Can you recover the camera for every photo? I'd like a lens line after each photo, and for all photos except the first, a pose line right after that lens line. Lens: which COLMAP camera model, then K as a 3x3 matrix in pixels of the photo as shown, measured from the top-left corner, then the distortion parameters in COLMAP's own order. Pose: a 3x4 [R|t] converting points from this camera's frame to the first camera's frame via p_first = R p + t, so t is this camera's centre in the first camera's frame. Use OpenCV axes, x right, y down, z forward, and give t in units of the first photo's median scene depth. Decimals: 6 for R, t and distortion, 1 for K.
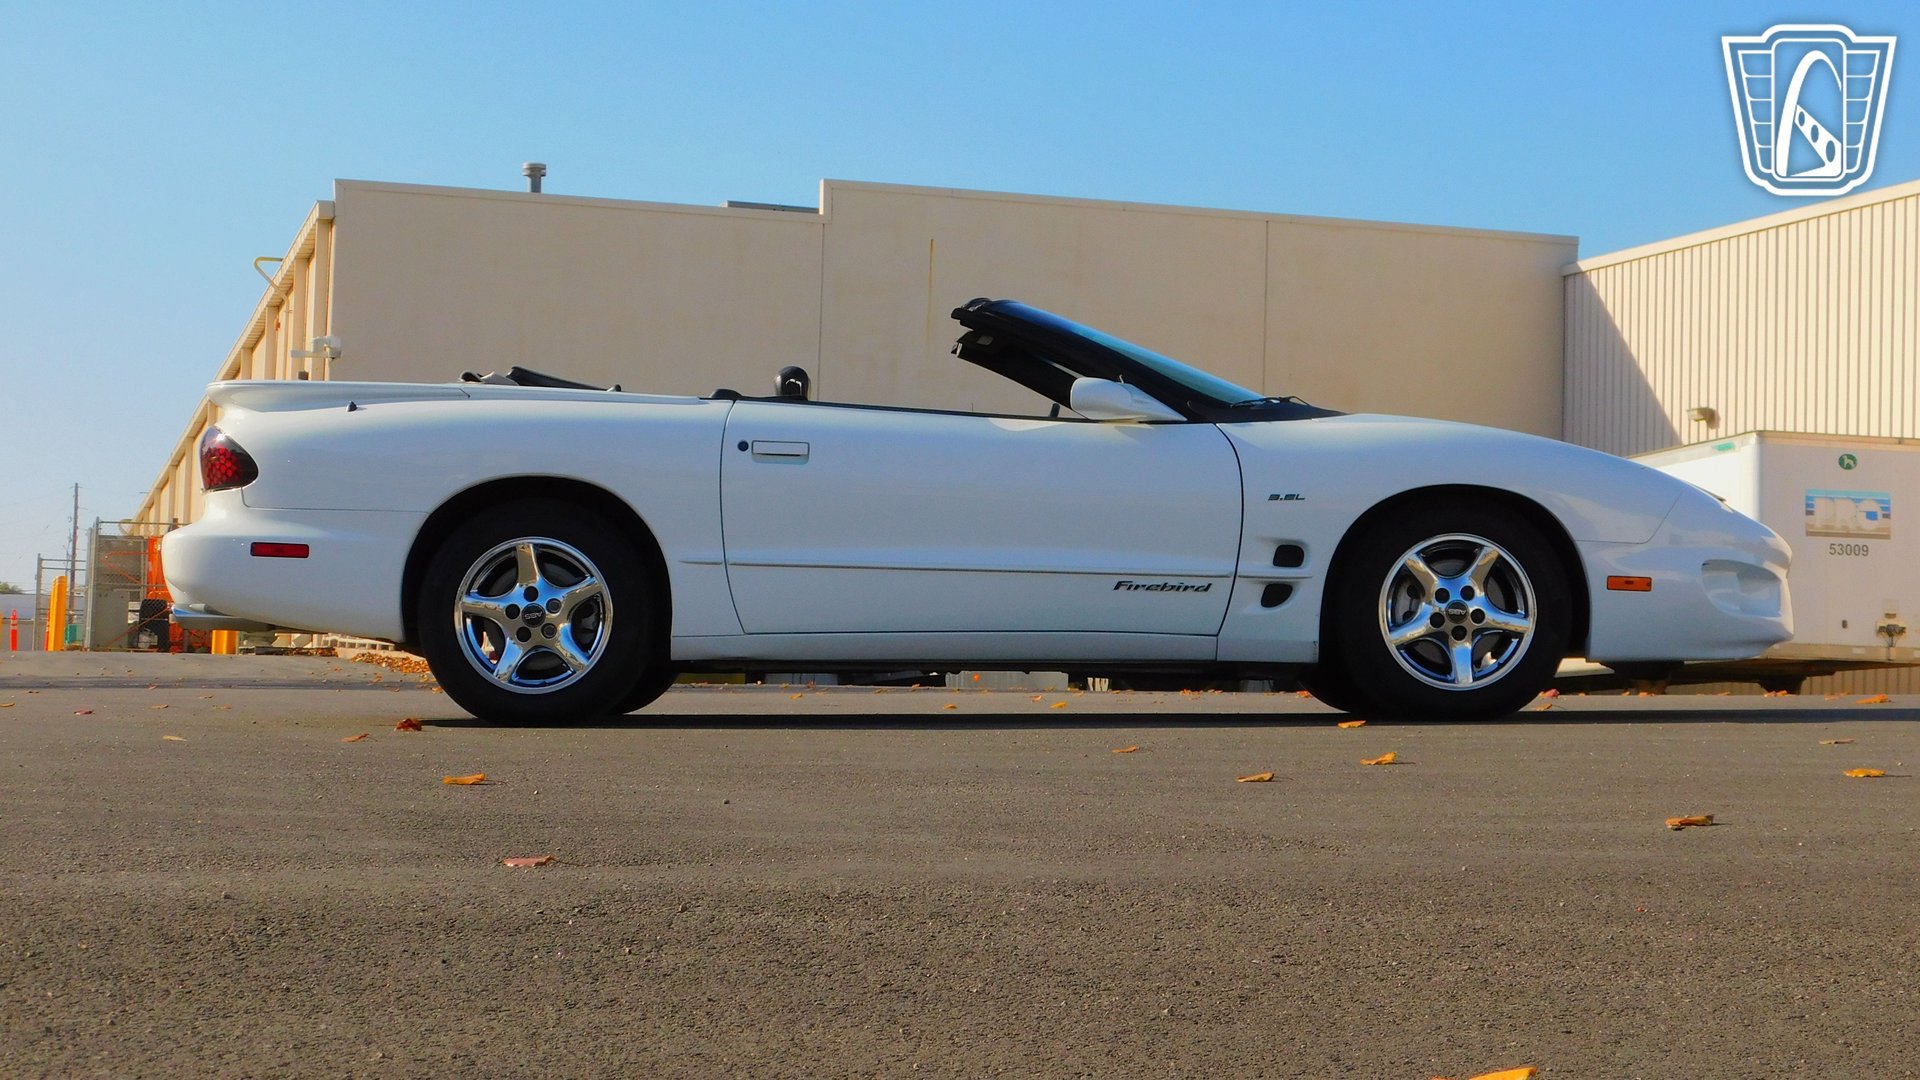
lens RADIAL K [[3365.2, 0, 960.0], [0, 3365.2, 540.0], [0, 0, 1]] dist [0.013043, -0.018696]
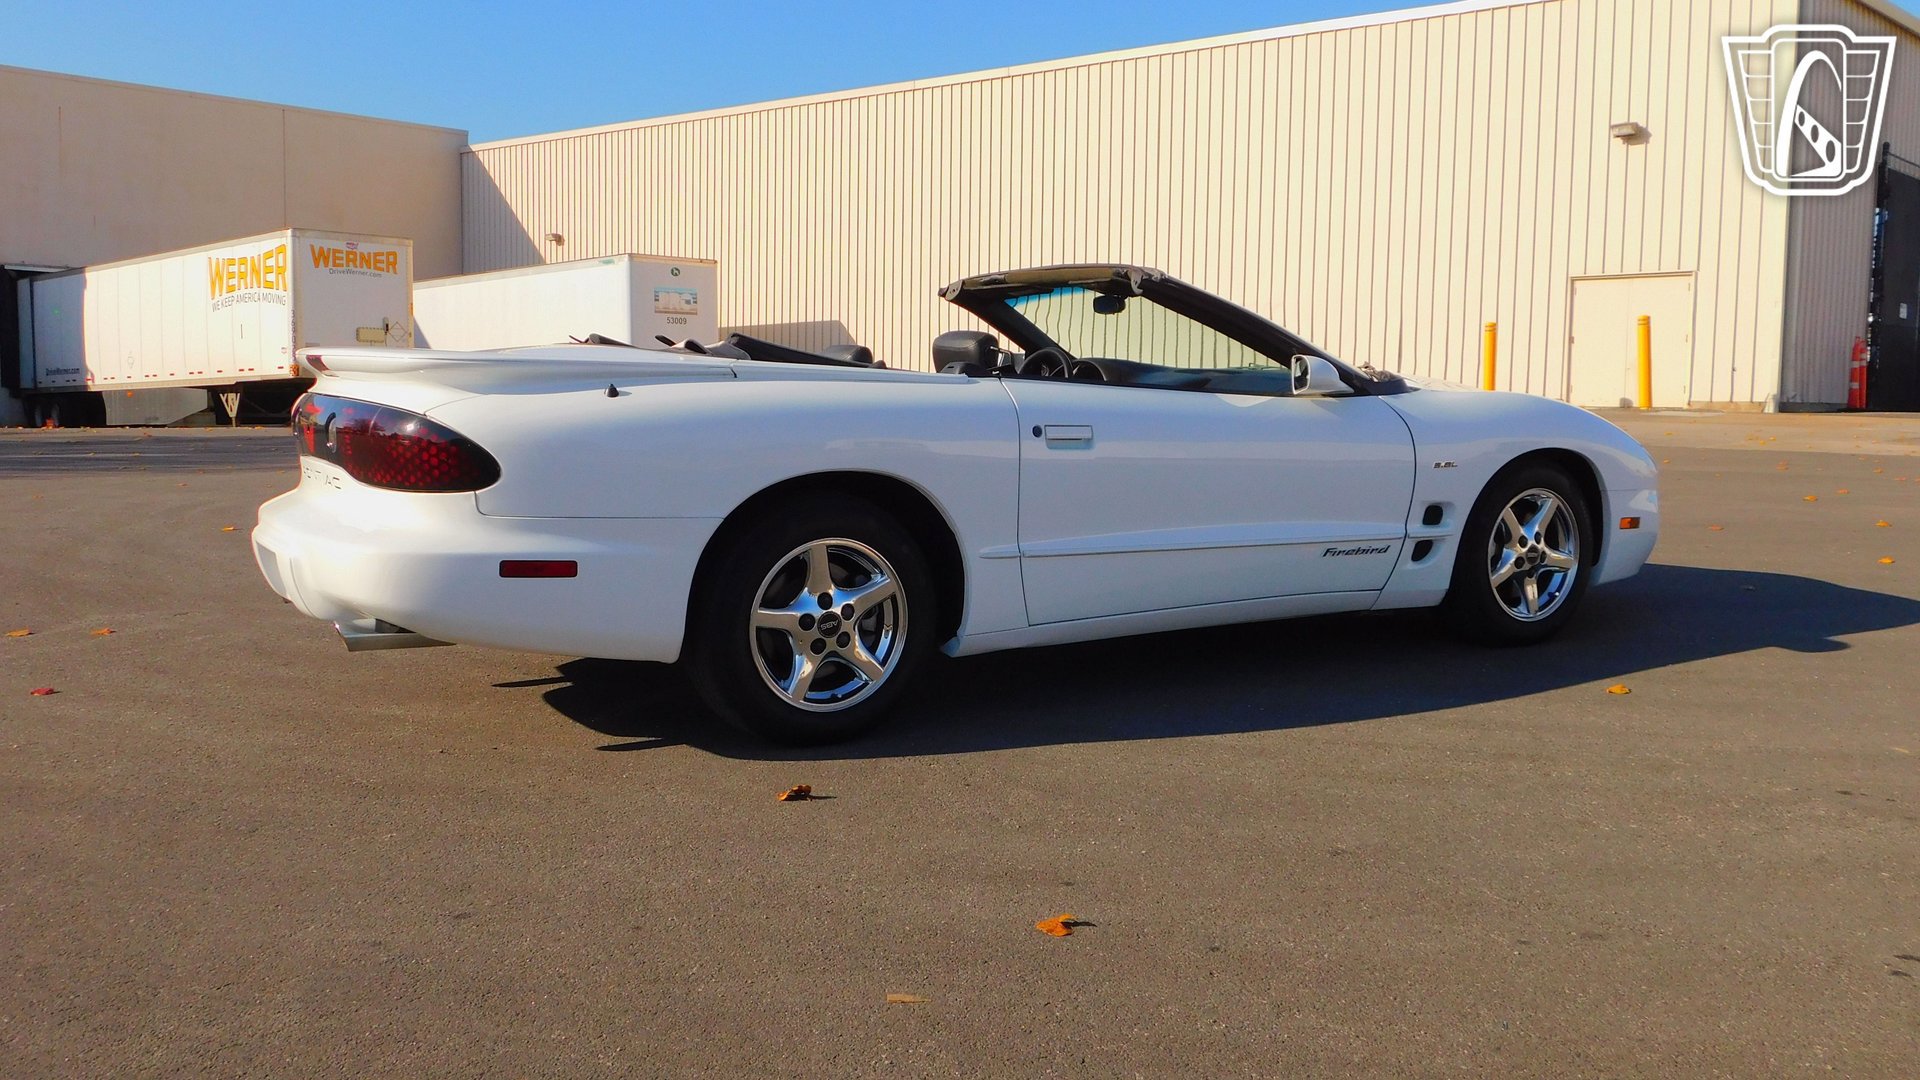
lens RADIAL K [[1678.8, 0, 960.0], [0, 1678.8, 540.0], [0, 0, 1]] dist [-0.011239, -0.003788]
pose [[0.861808, -0.058264, 0.503876, -0.318840], [-0.017904, 0.989268, 0.145014, -0.065047], [-0.506918, -0.133995, 0.851516, 0.600921]]
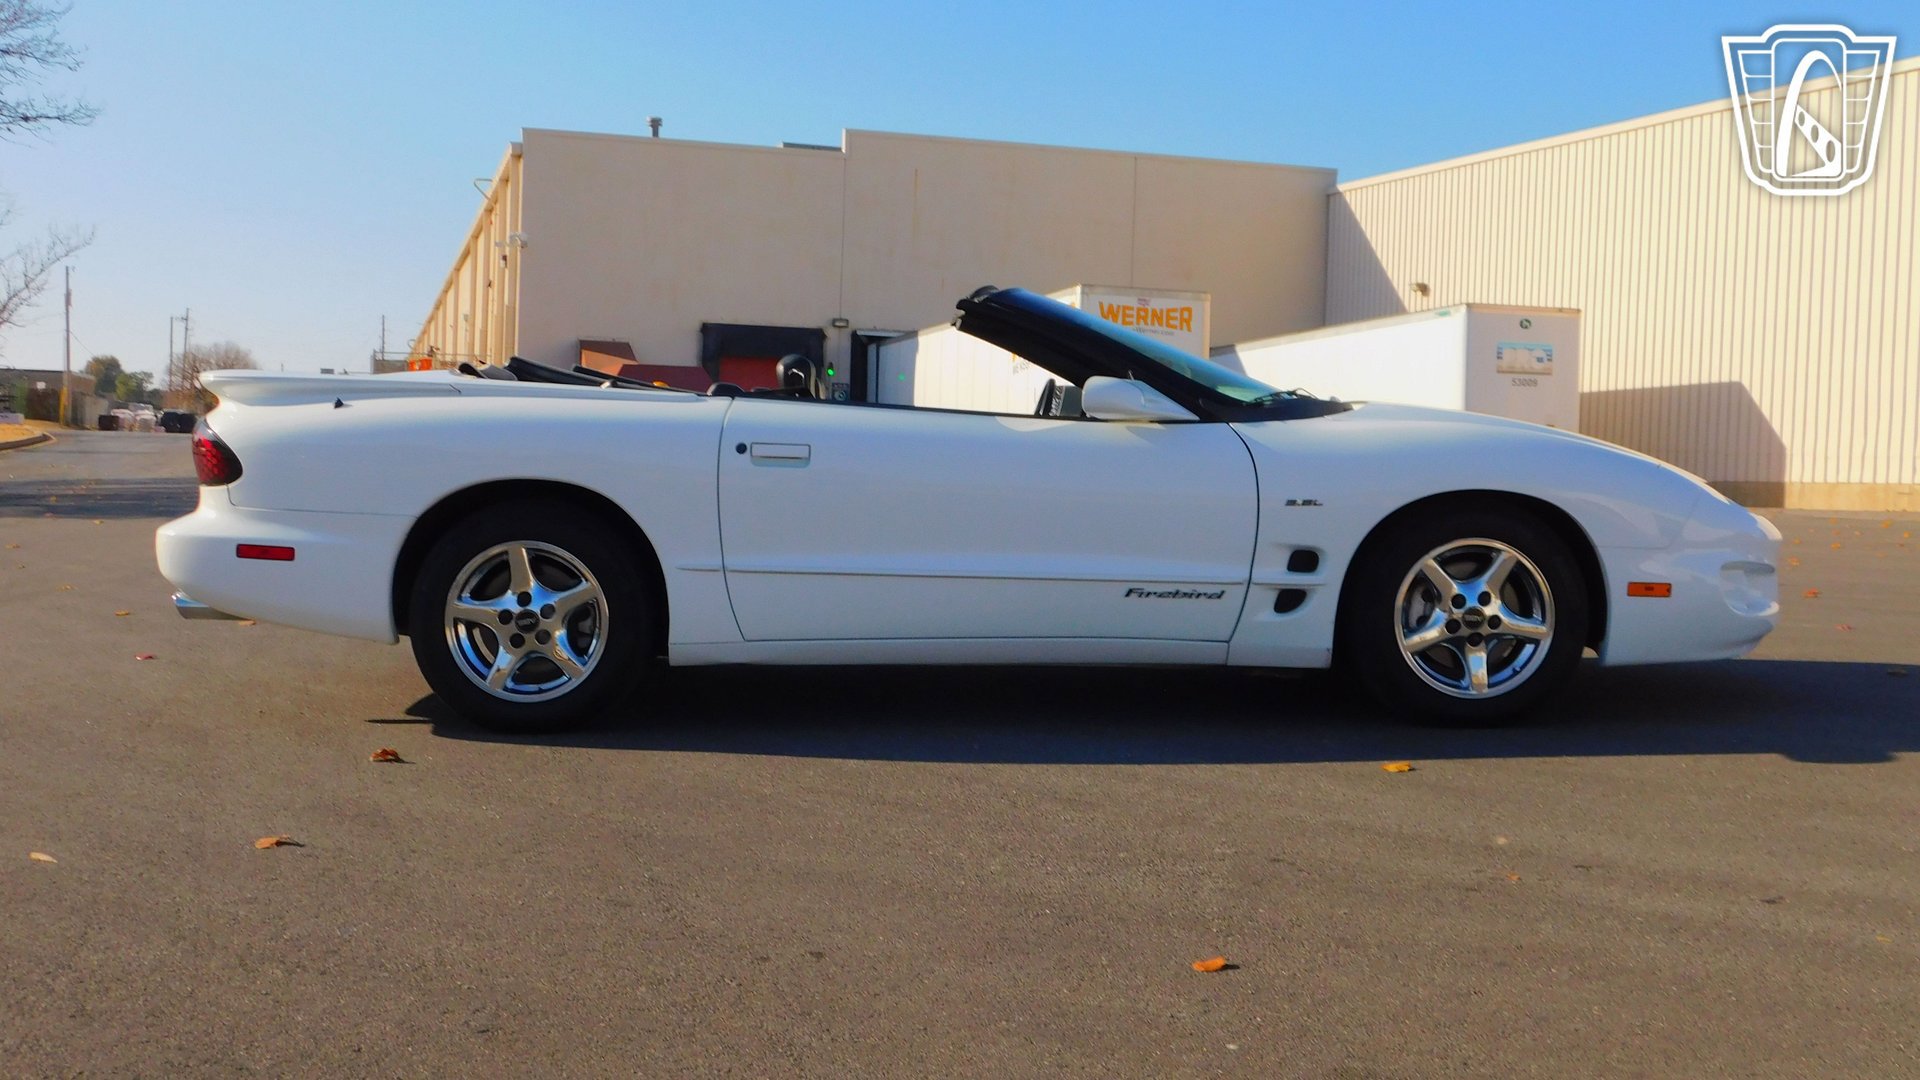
lens RADIAL K [[2031.3, 0, 960.0], [0, 2031.3, 540.0], [0, 0, 1]] dist [-0.004705, -0.001319]
pose [[0.999895, 0.001690, 0.014400, -0.010229], [-0.003047, 0.995494, 0.094779, -0.056615], [-0.014175, -0.094813, 0.995394, 0.414853]]
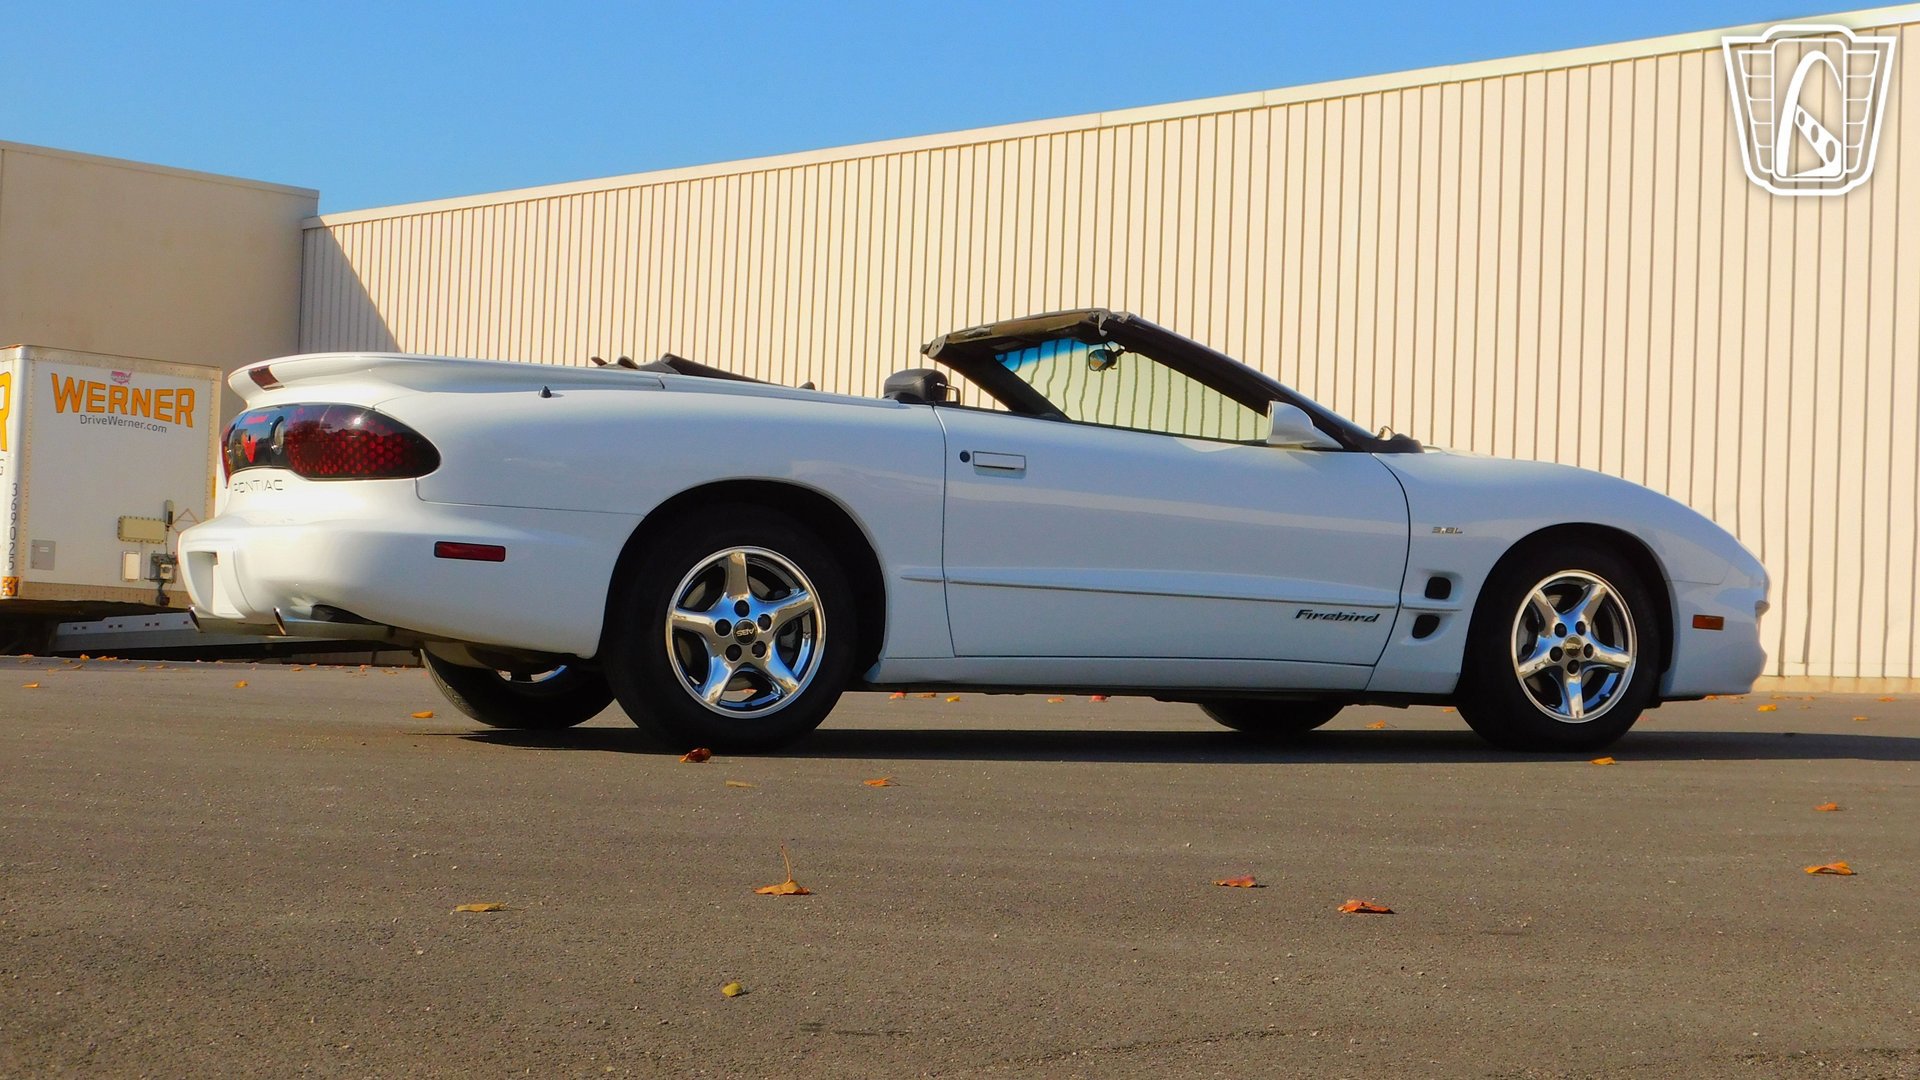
lens RADIAL K [[3365.2, 0, 960.0], [0, 3365.2, 540.0], [0, 0, 1]] dist [0.013043, -0.018696]
pose [[0.900805, 0.031365, 0.433090, -0.467376], [-0.038207, 0.999245, 0.007102, -0.011243], [-0.432540, -0.022945, 0.901323, 0.152209]]
